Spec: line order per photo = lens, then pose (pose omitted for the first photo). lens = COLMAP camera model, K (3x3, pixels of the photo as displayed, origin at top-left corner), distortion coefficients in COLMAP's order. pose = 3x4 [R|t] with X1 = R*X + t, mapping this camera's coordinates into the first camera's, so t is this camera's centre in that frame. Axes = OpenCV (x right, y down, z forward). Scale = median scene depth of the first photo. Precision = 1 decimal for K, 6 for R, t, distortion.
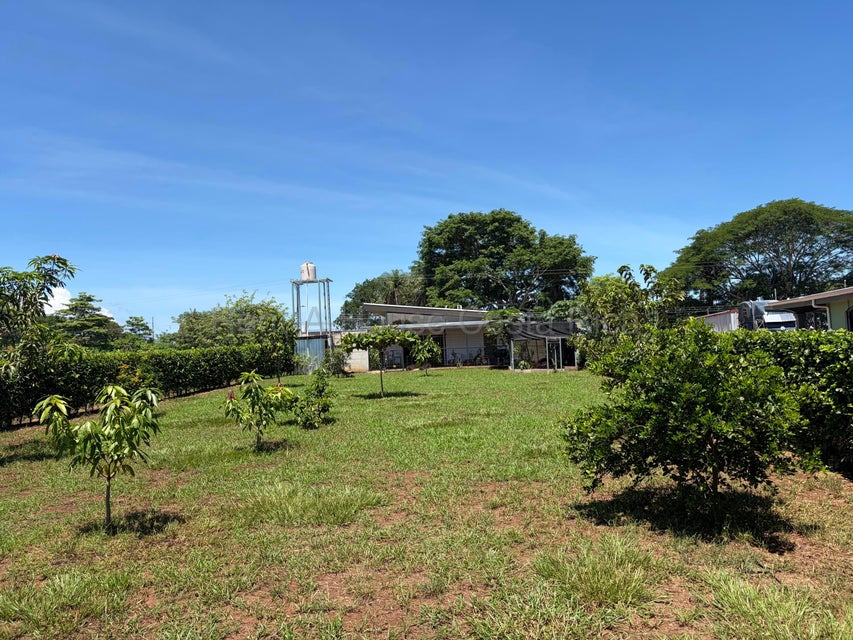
lens RADIAL K [[618.5, 0, 426.5], [0, 618.5, 320.0], [0, 0, 1]] dist [0.002996, 0.000618]
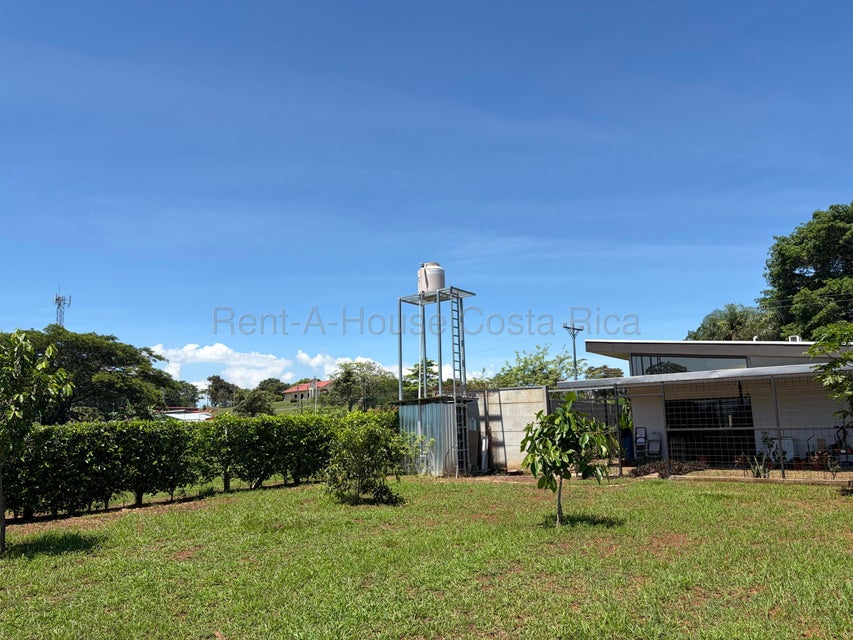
lens RADIAL K [[618.5, 0, 426.5], [0, 618.5, 320.0], [0, 0, 1]] dist [0.002996, 0.000618]
pose [[0.834781, -0.068171, -0.546346, 0.045514], [0.011230, 0.994207, -0.106894, 0.007334], [0.550468, 0.083098, 0.830710, 0.248311]]
